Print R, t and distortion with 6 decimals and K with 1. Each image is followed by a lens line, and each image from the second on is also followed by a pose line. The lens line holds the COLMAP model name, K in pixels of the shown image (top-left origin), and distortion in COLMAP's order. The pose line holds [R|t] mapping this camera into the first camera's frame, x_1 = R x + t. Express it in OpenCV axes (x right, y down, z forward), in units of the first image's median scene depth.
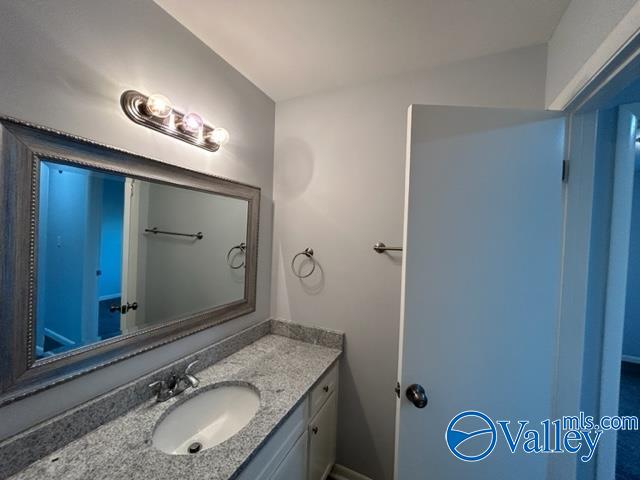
lens RADIAL K [[257.4, 0, 320.0], [0, 257.4, 240.0], [0, 0, 1]] dist [-0.000795, -0.000189]
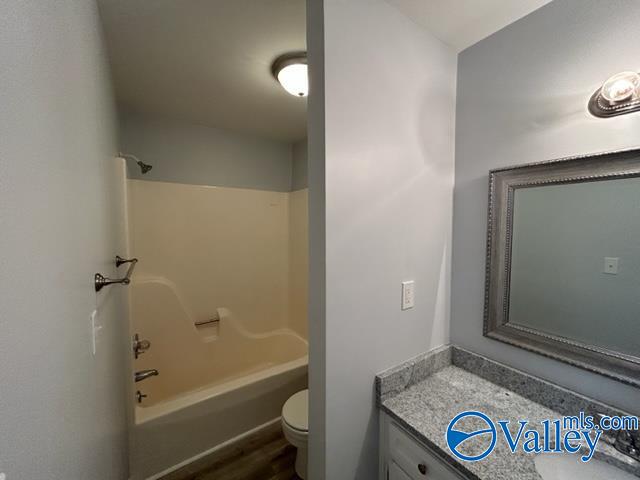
lens RADIAL K [[257.4, 0, 320.0], [0, 257.4, 240.0], [0, 0, 1]] dist [-0.000795, -0.000189]
pose [[-0.507085, 0.008914, -0.861850, 0.630088], [-0.048051, 0.998099, 0.038594, -0.012861], [0.860556, 0.060983, -0.505693, 0.656147]]
